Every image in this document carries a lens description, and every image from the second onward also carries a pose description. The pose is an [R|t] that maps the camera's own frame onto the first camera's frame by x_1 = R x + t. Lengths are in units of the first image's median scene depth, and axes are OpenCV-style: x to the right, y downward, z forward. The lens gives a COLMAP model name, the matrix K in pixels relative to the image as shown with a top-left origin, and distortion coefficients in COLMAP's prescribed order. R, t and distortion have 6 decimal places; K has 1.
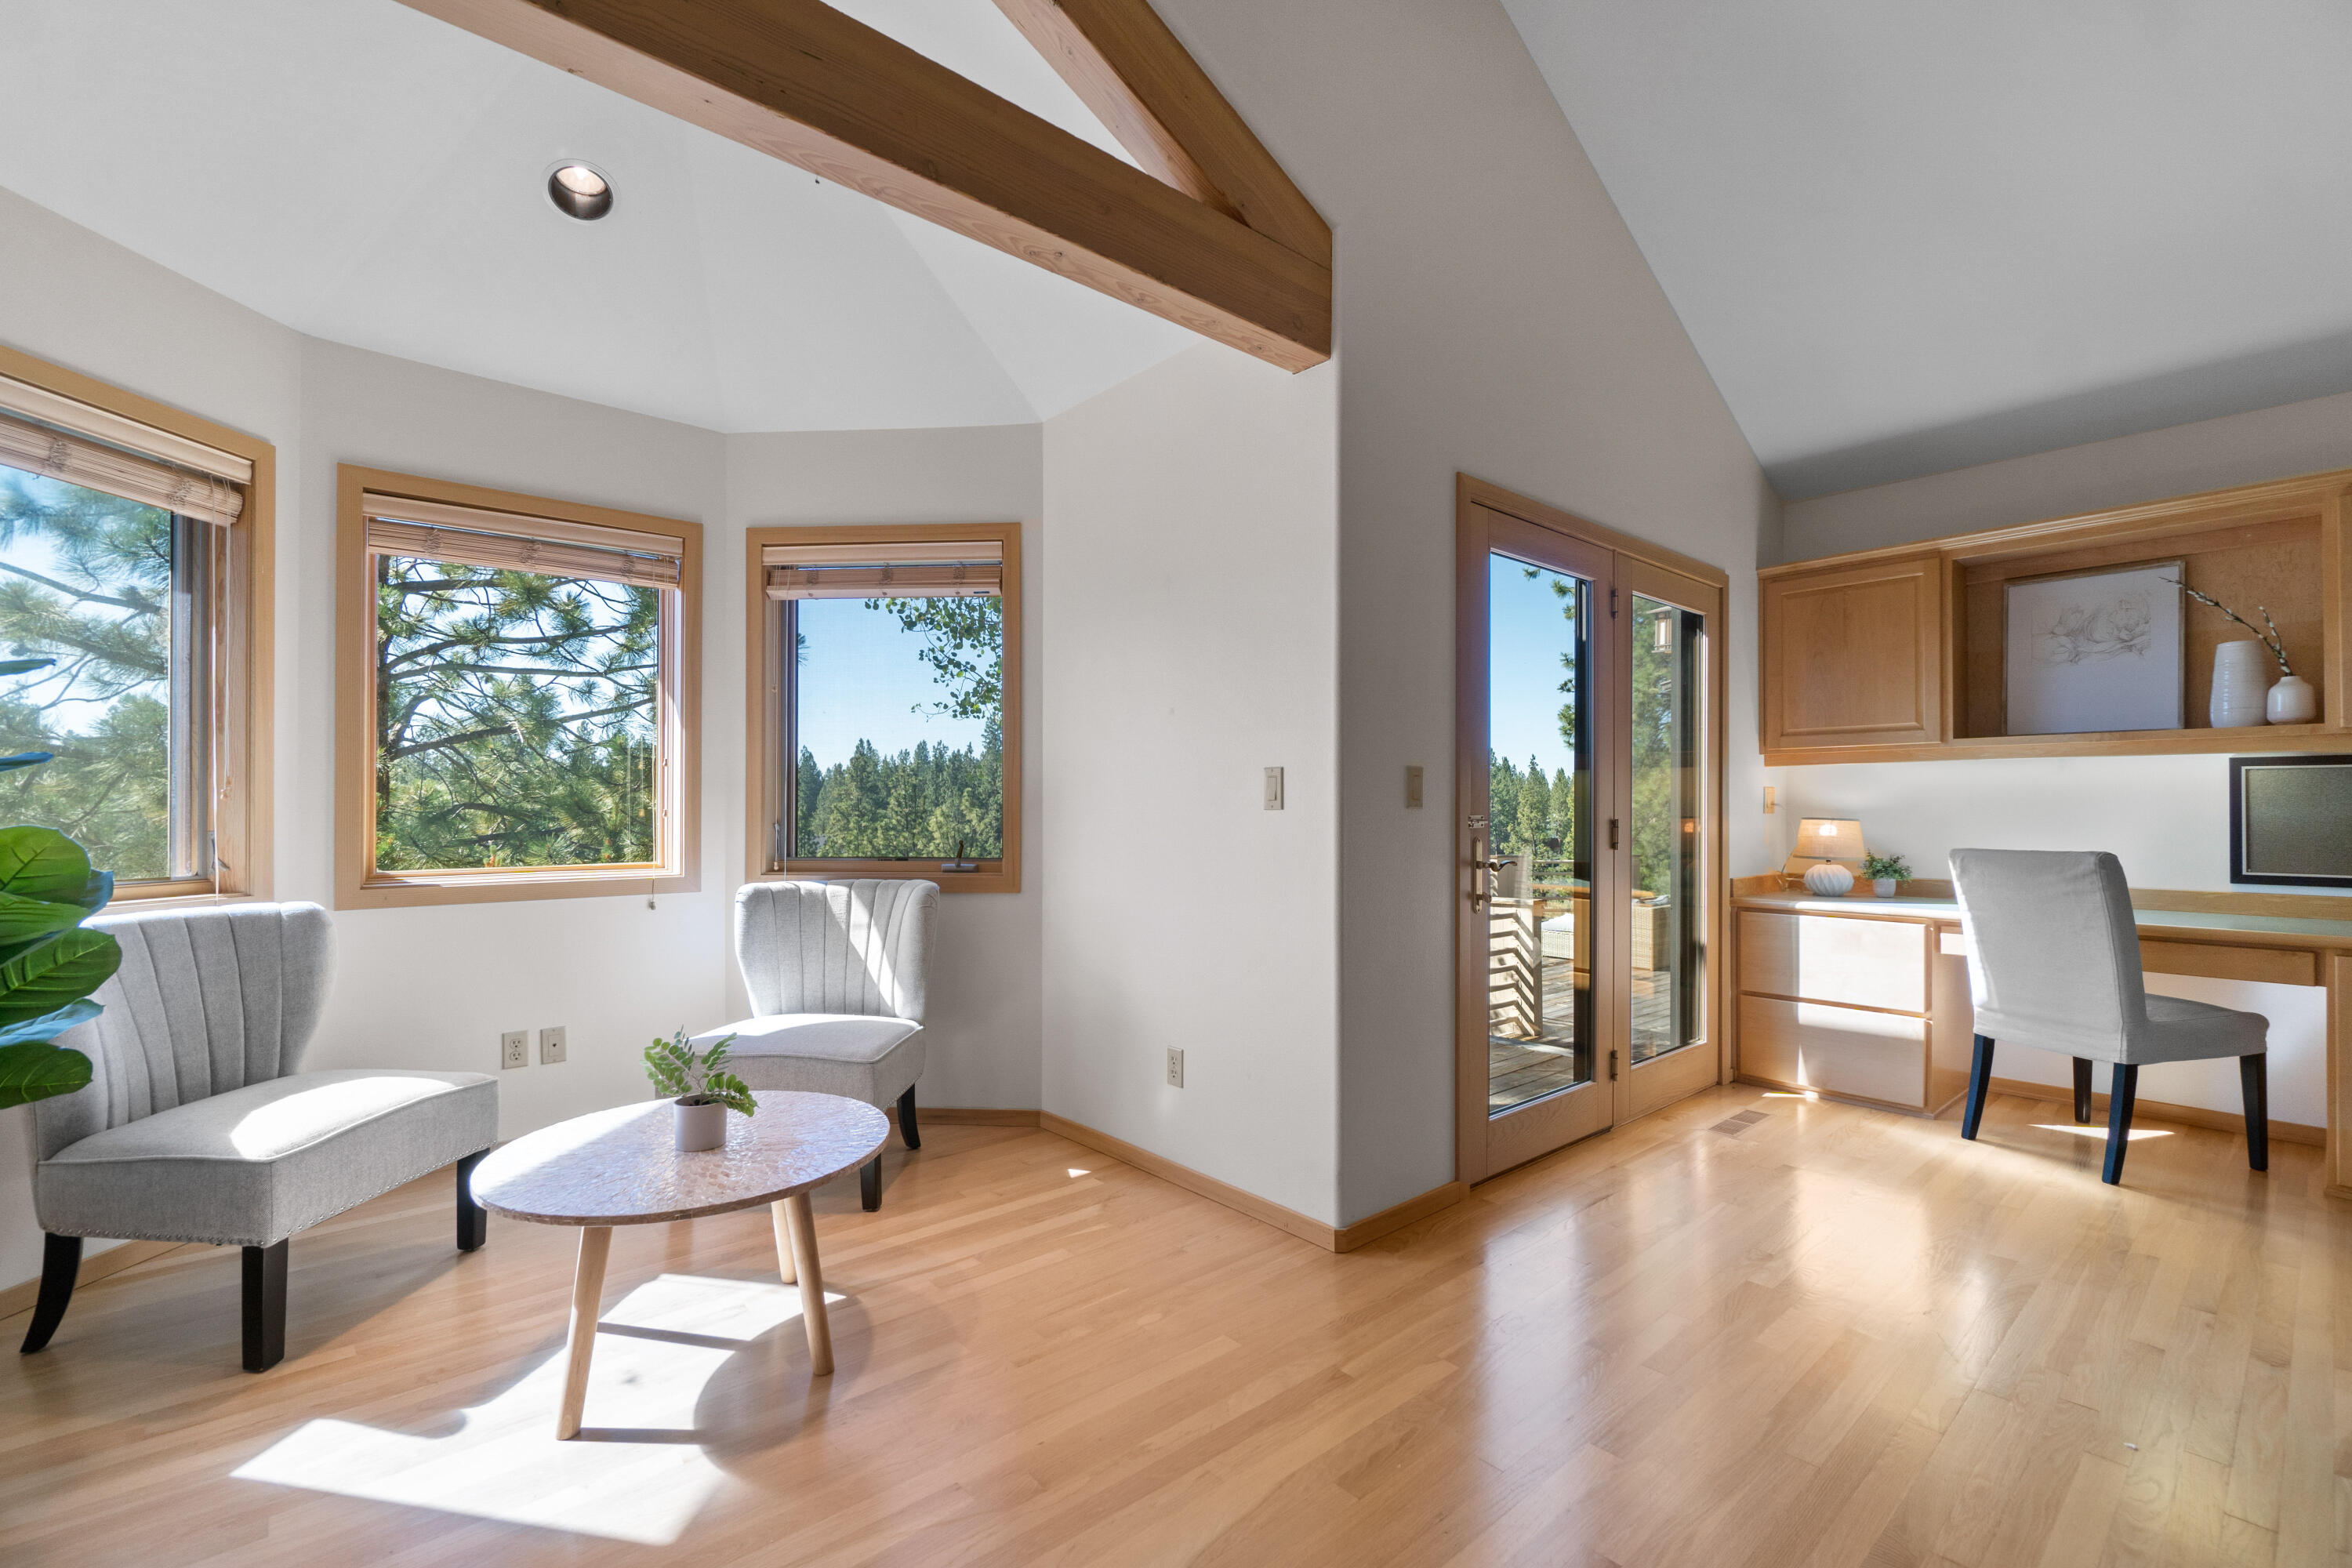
lens RADIAL K [[1018.9, 0, 1180.4], [0, 1018.9, 797.7], [0, 0, 1]] dist [-0.000320, 0.000044]
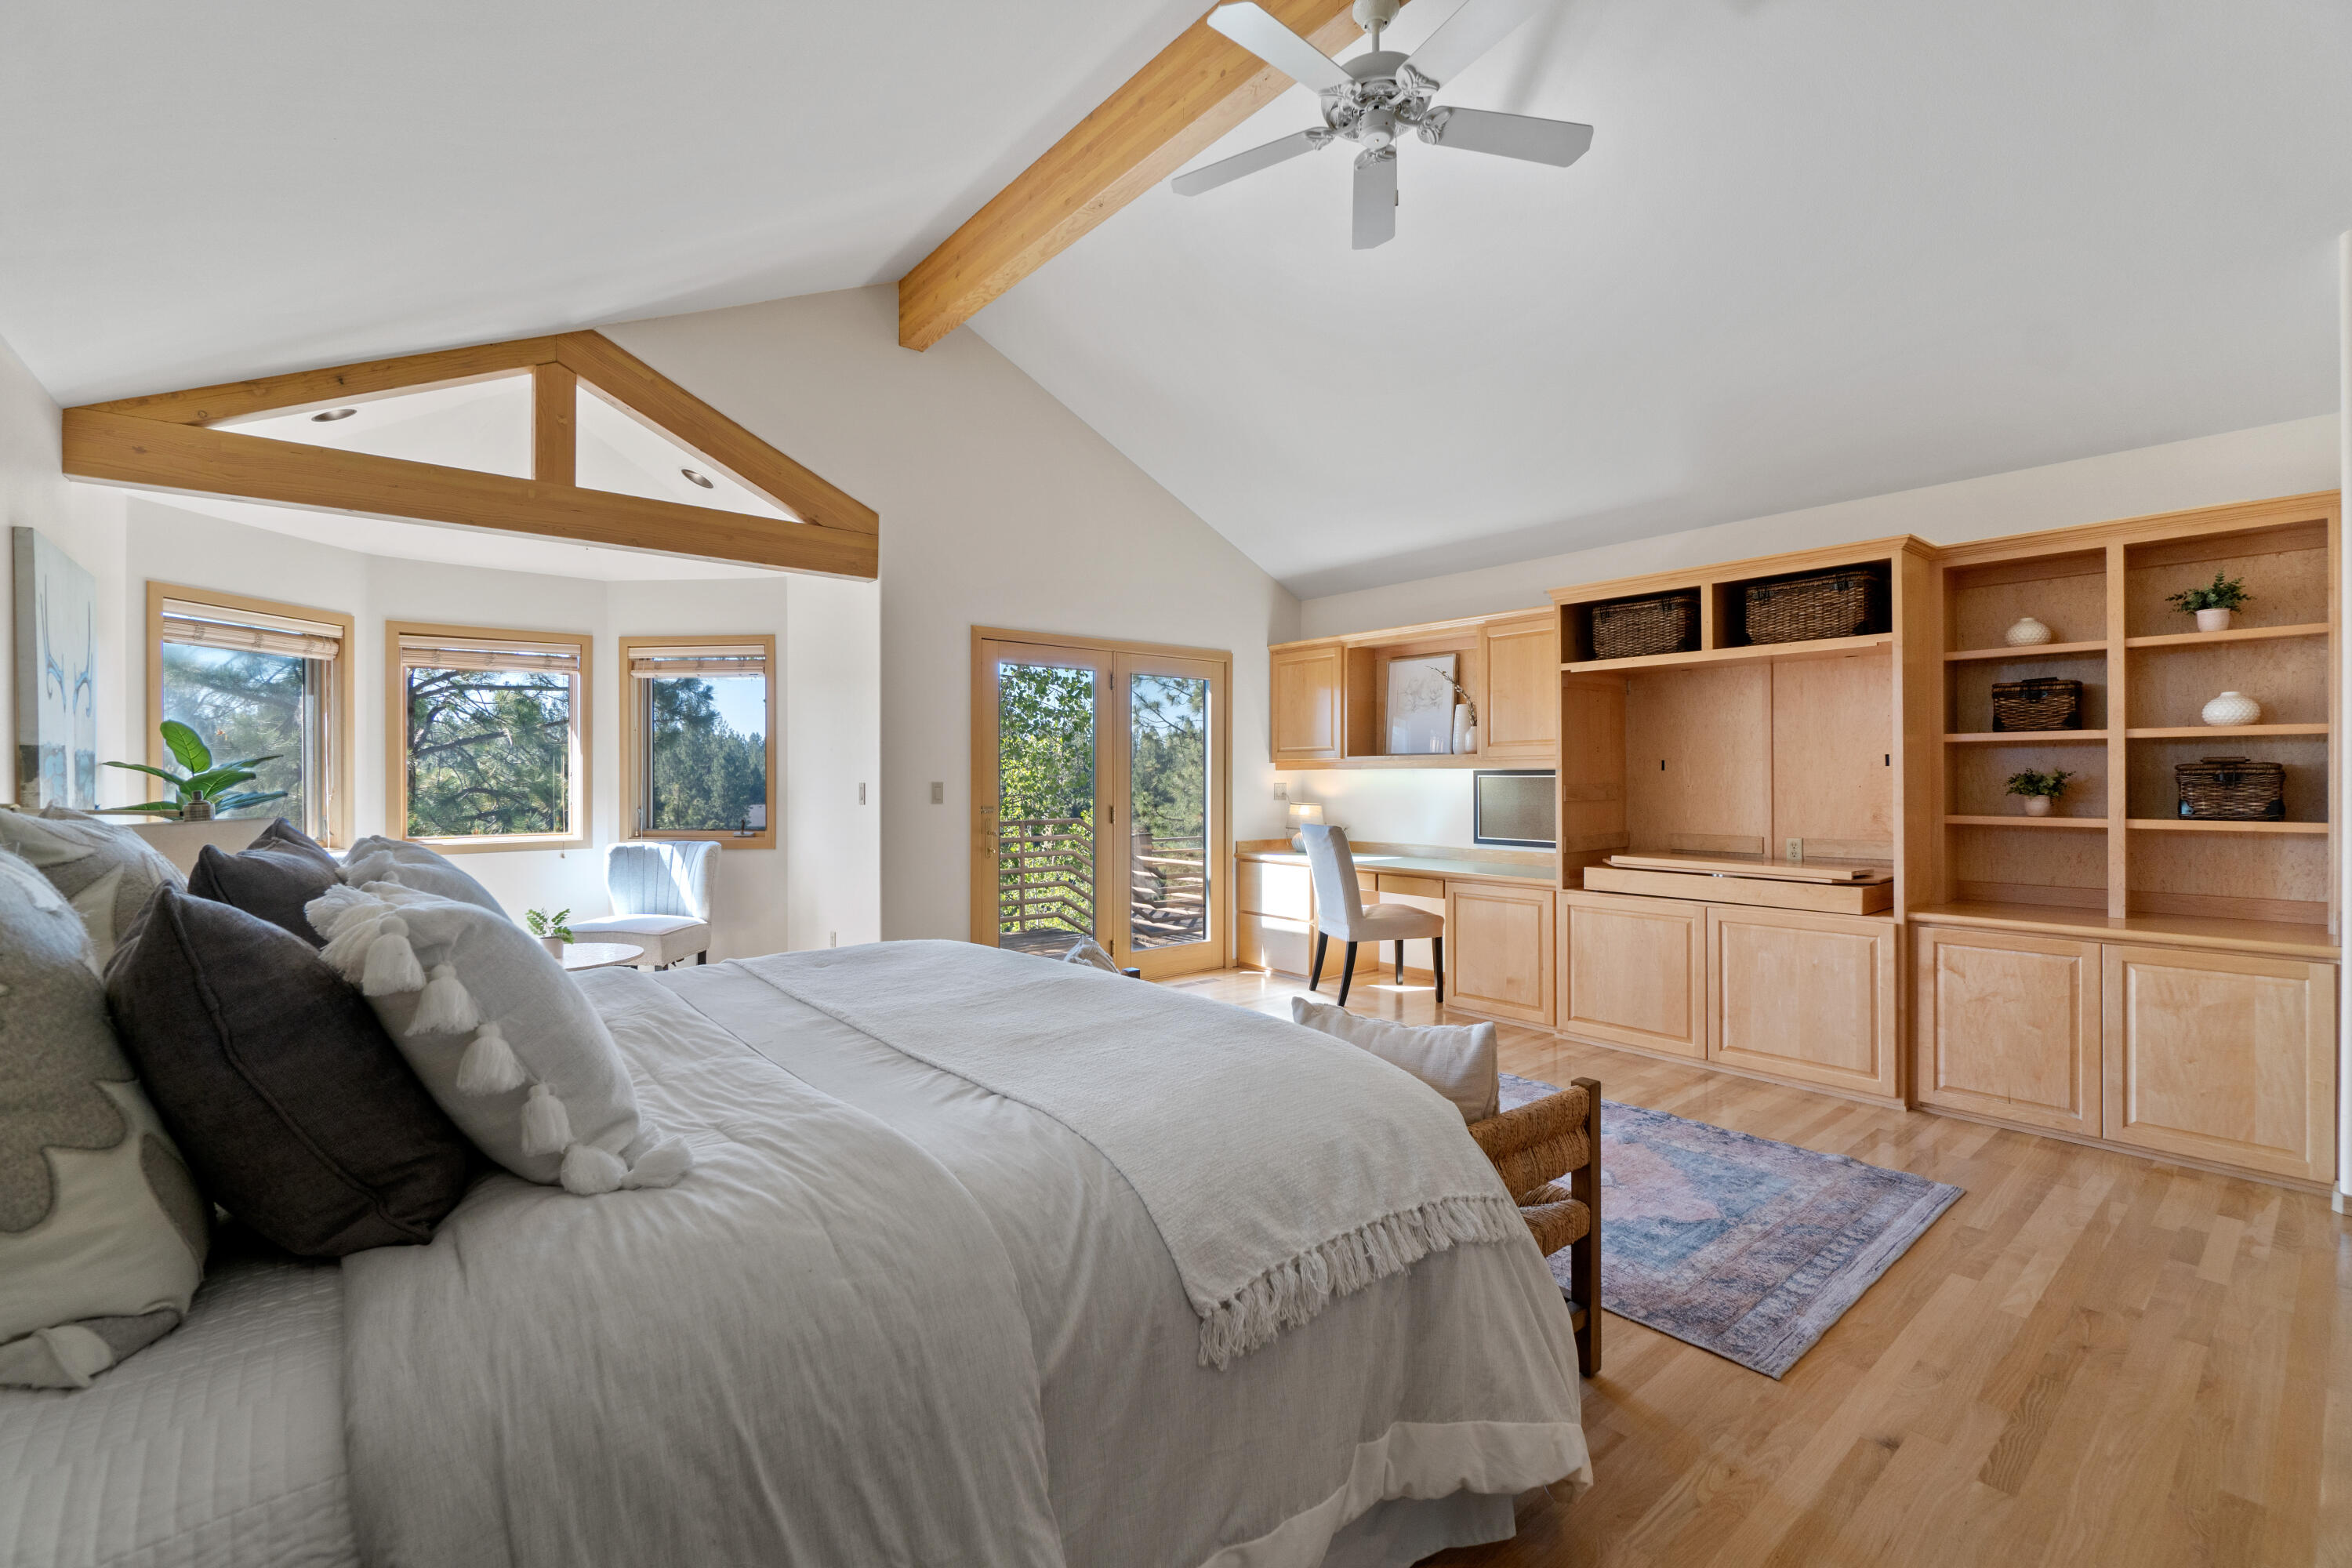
lens RADIAL K [[1023.5, 0, 1186.4], [0, 1023.5, 773.7], [0, 0, 1]] dist [0.000488, 0.000354]
pose [[0.999856, -0.001713, -0.016896, 0.568018], [0.001848, 0.999966, 0.007978, -0.047106], [0.016882, -0.008008, 0.999825, -0.722487]]
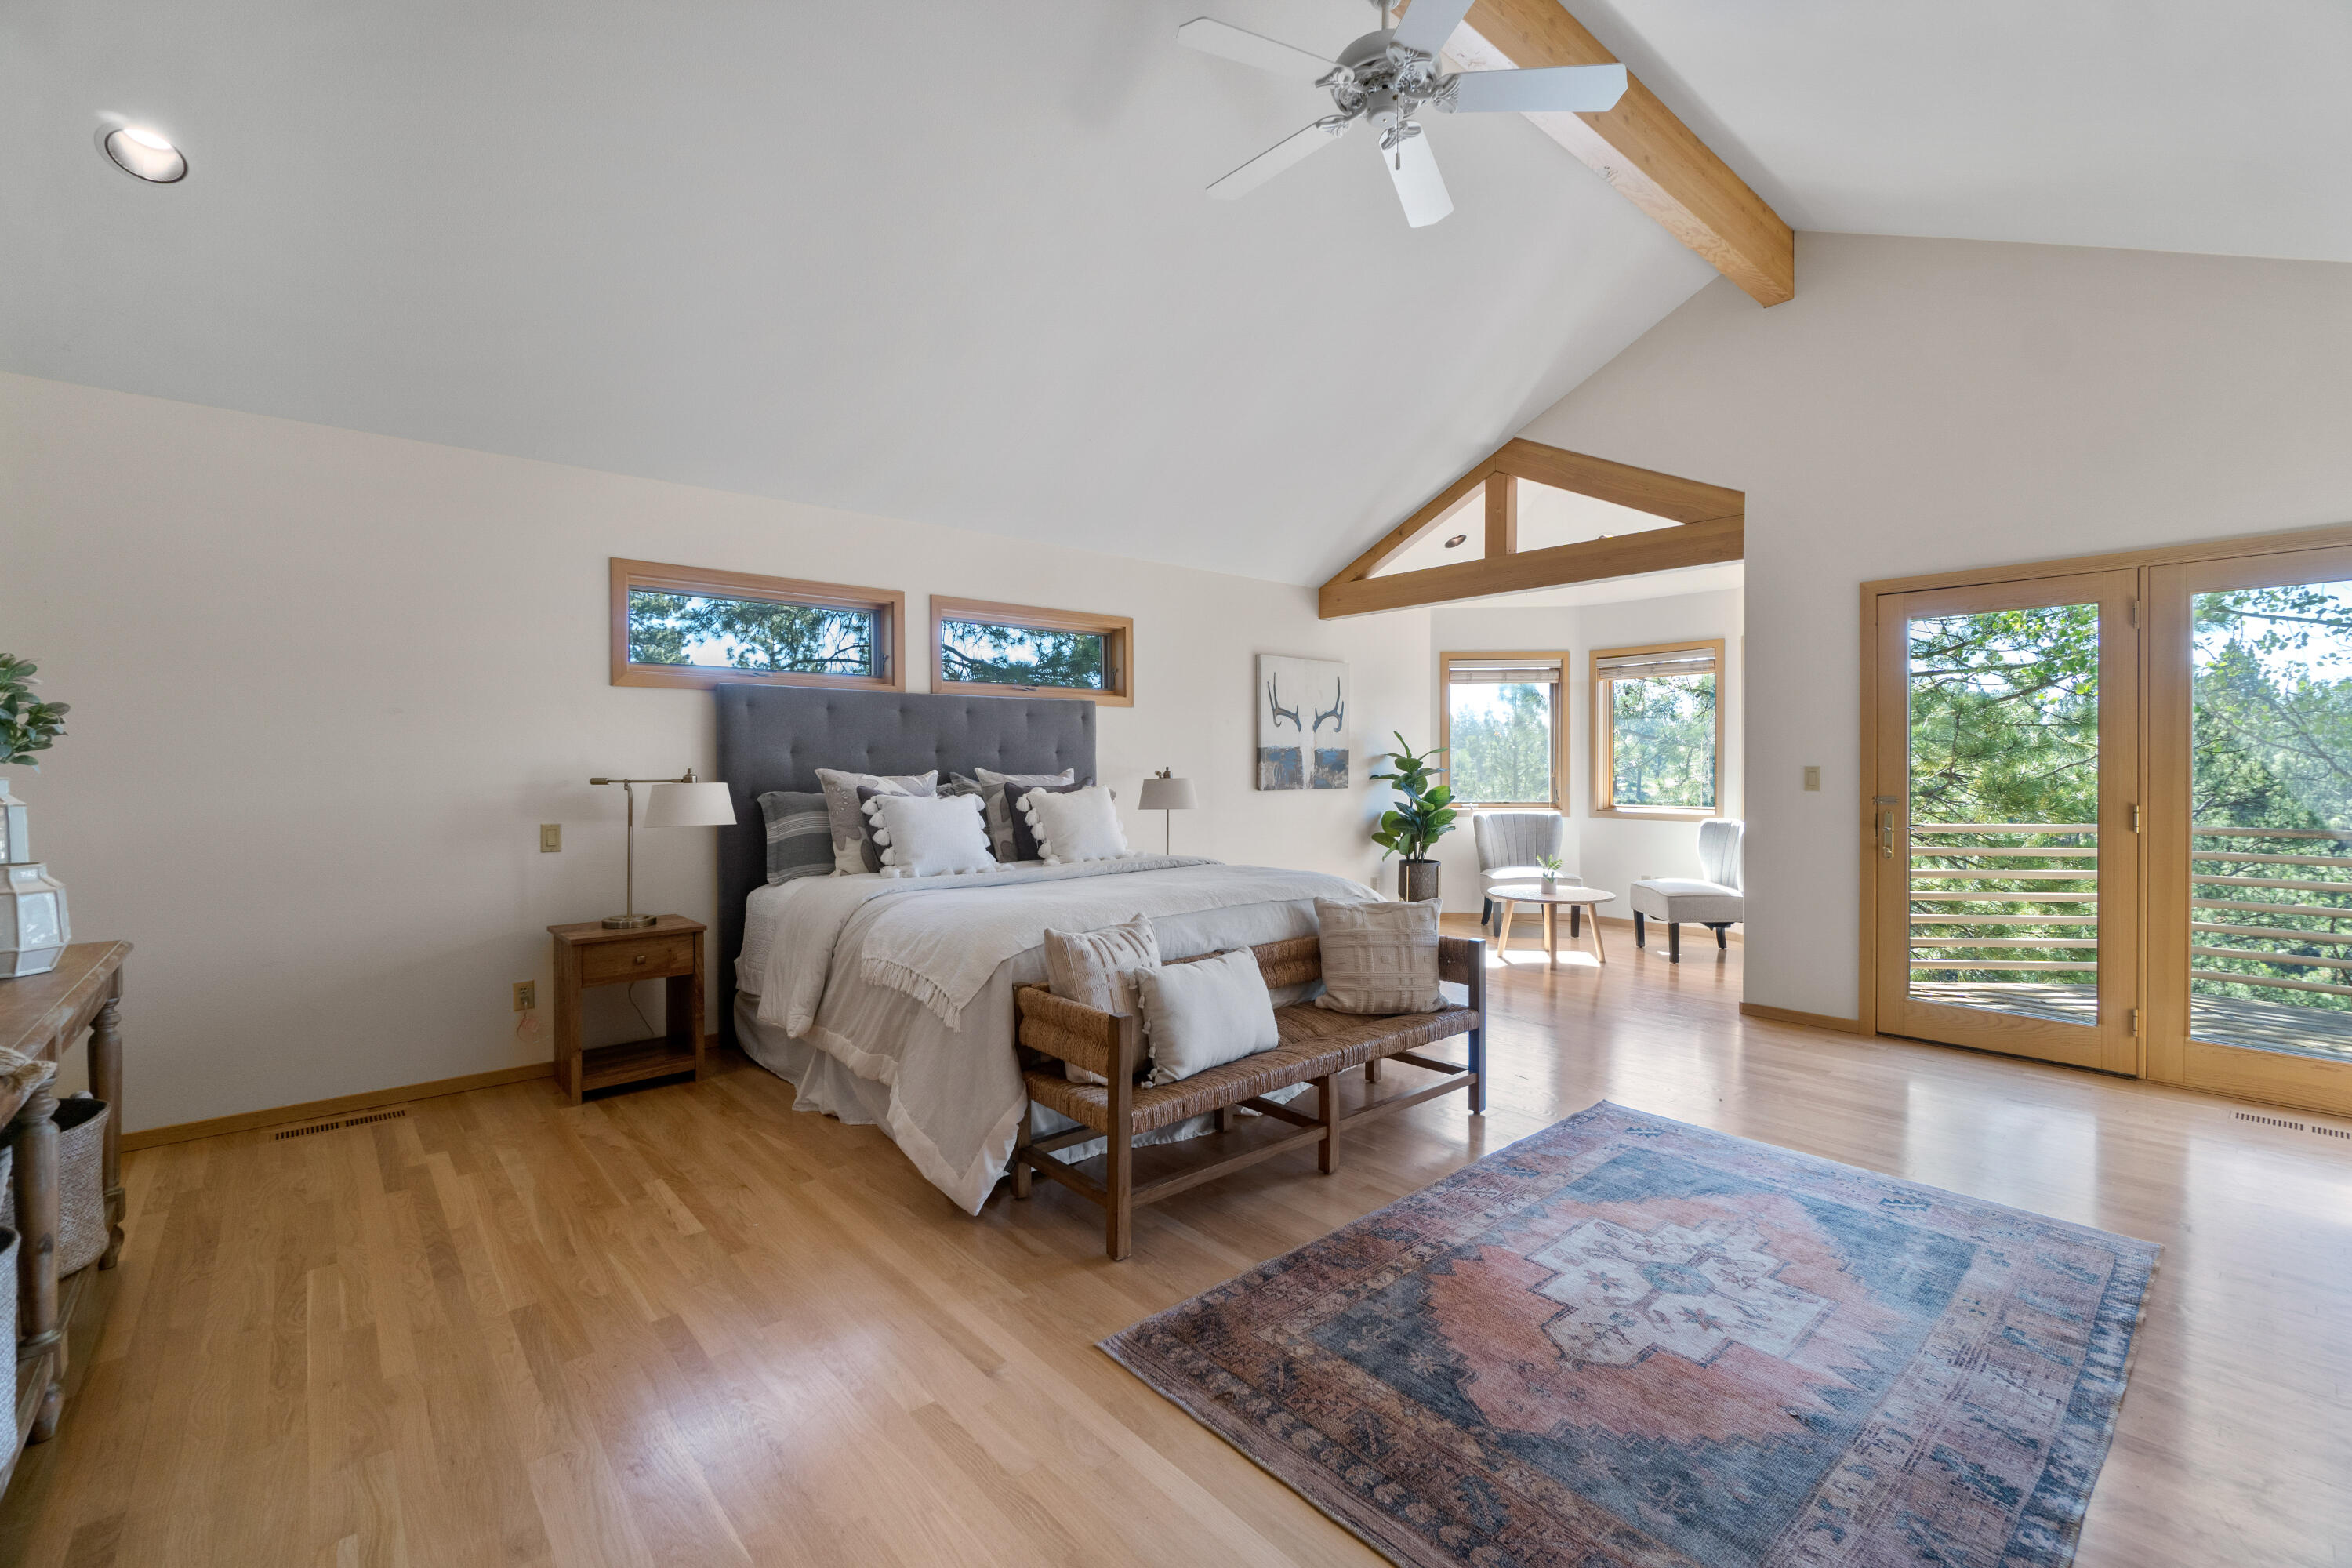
lens RADIAL K [[994.2, 0, 1176.0], [0, 994.2, 784.0], [0, 0, 1]] dist [0.000038, 0.000037]
pose [[-0.007801, 0.021837, -0.999731, 1.500694], [0.012796, 0.999682, 0.021736, -0.039432], [0.999888, -0.012623, -0.008078, -0.060608]]
